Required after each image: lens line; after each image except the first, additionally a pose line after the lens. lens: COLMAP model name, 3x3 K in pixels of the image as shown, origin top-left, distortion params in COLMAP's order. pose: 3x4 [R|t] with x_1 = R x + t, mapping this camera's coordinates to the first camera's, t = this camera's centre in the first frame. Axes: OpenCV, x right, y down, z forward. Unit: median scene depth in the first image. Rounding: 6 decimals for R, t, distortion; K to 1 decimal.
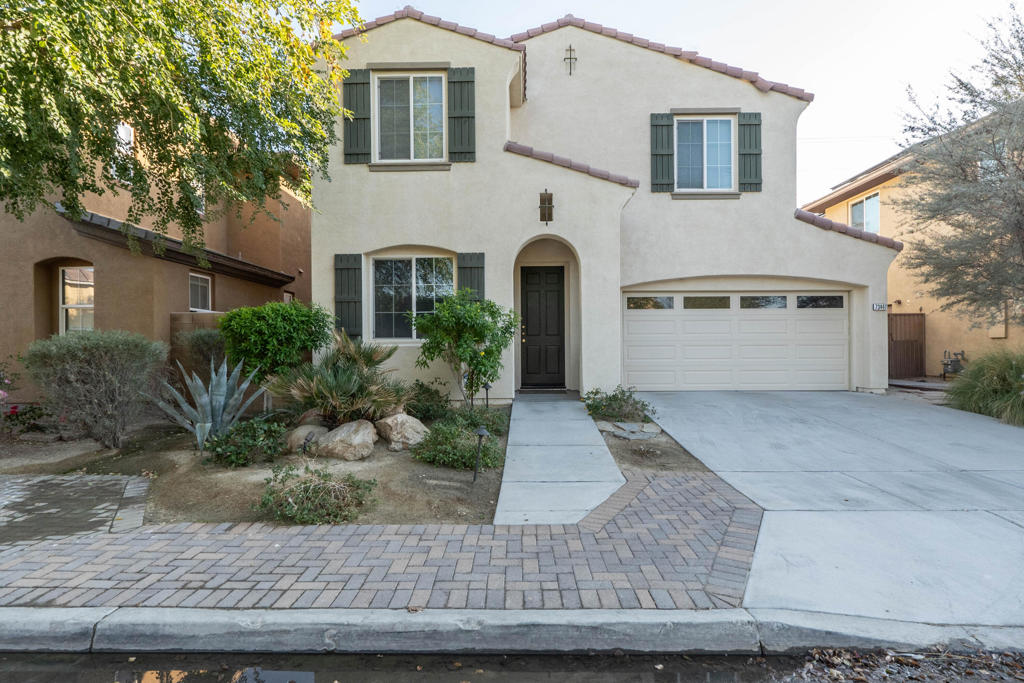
lens RADIAL K [[540.8, 0, 512.0], [0, 540.8, 341.5], [0, 0, 1]] dist [-0.005711, -0.000675]
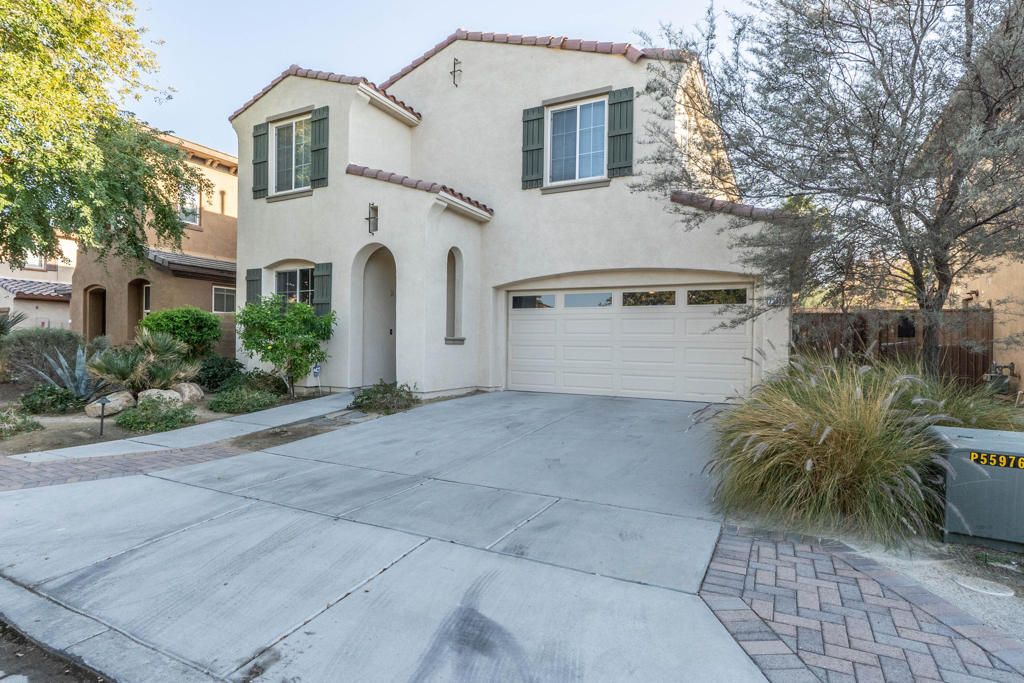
lens RADIAL K [[532.9, 0, 512.0], [0, 532.9, 341.5], [0, 0, 1]] dist [-0.001423, 0.000122]
pose [[0.890152, 0.016515, -0.455365, 0.689881], [-0.014031, 0.999863, 0.008834, -0.006684], [0.455448, -0.001474, 0.890261, 0.122003]]
